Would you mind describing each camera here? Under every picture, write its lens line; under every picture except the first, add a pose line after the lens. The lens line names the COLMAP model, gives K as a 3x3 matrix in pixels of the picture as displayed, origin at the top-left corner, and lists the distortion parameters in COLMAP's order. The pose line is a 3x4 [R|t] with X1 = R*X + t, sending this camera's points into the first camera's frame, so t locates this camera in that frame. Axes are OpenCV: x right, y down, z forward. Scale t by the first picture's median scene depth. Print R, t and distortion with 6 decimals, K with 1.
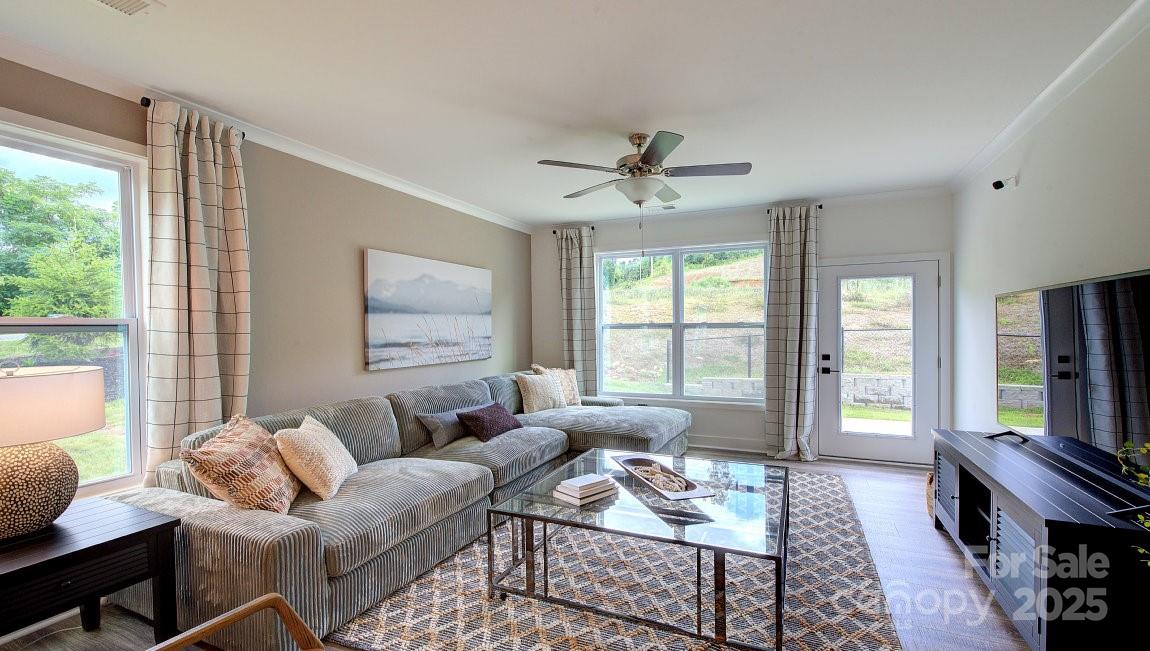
lens RADIAL K [[489.7, 0, 585.5], [0, 489.7, 334.7], [0, 0, 1]] dist [-0.002265, 0.000925]
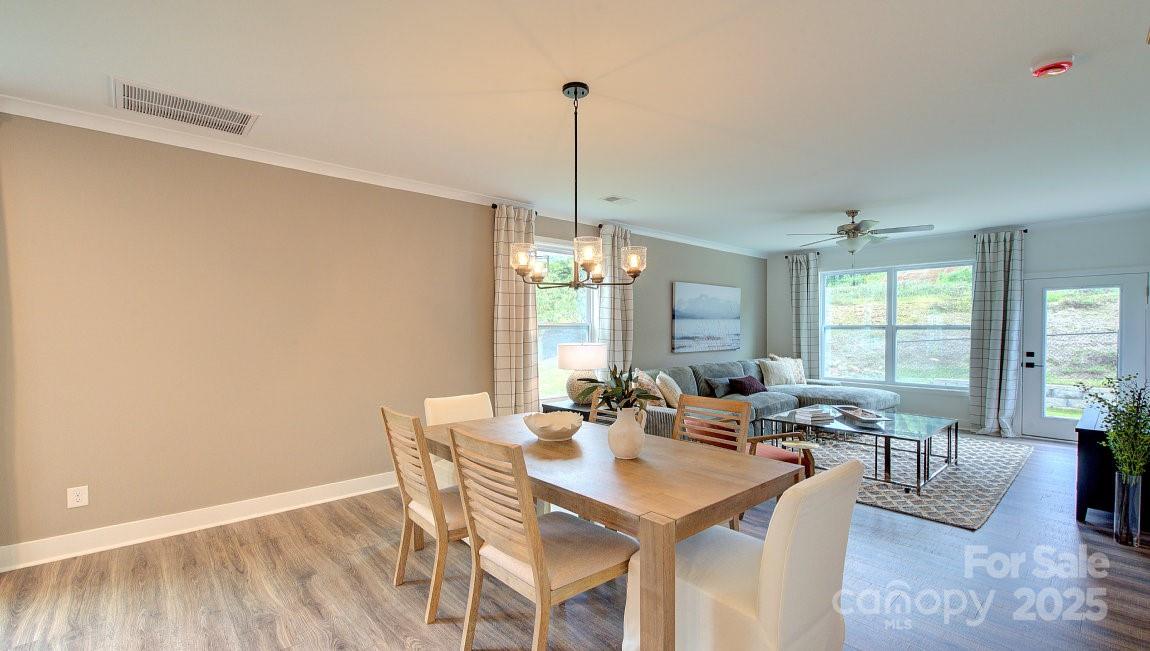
lens RADIAL K [[489.7, 0, 580.1], [0, 489.7, 338.5], [0, 0, 1]] dist [-0.002265, 0.000925]
pose [[0.910548, 0.016257, -0.413083, -0.025161], [-0.011466, 0.999835, 0.014074, 0.002687], [0.413244, -0.008078, 0.910584, -0.576167]]
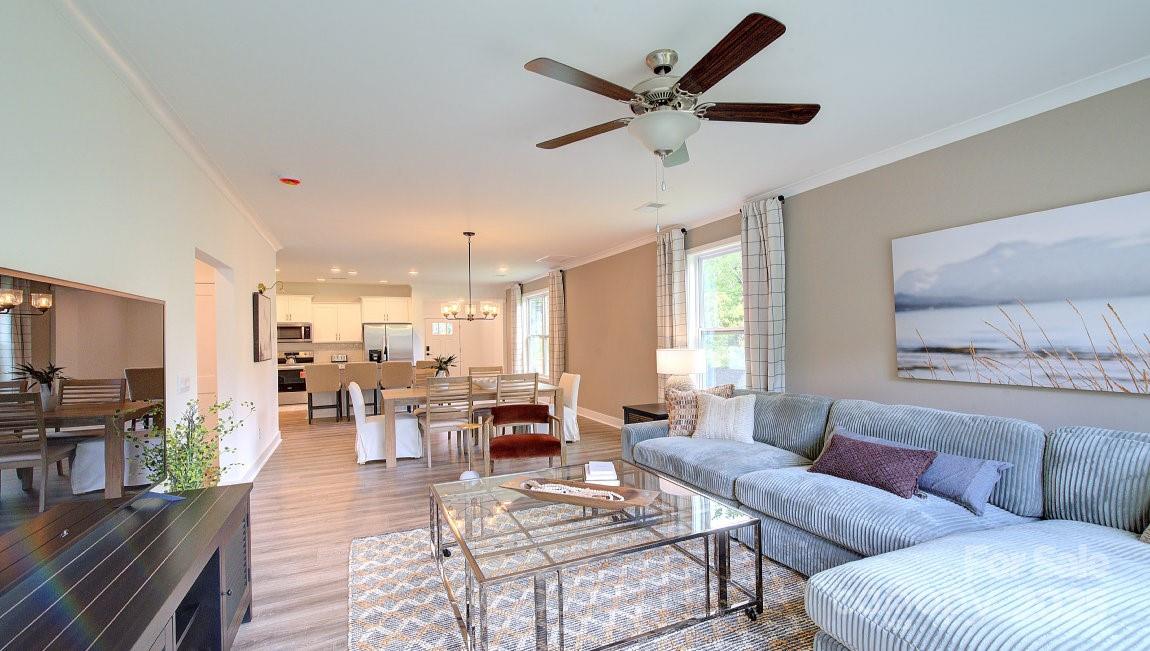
lens RADIAL K [[489.7, 0, 576.4], [0, 489.7, 333.1], [0, 0, 1]] dist [-0.002265, 0.000925]
pose [[-0.663034, 0.013165, -0.748473, 0.482433], [0.012652, 0.999900, 0.006380, -0.015329], [0.748482, -0.005239, -0.663134, 0.922851]]
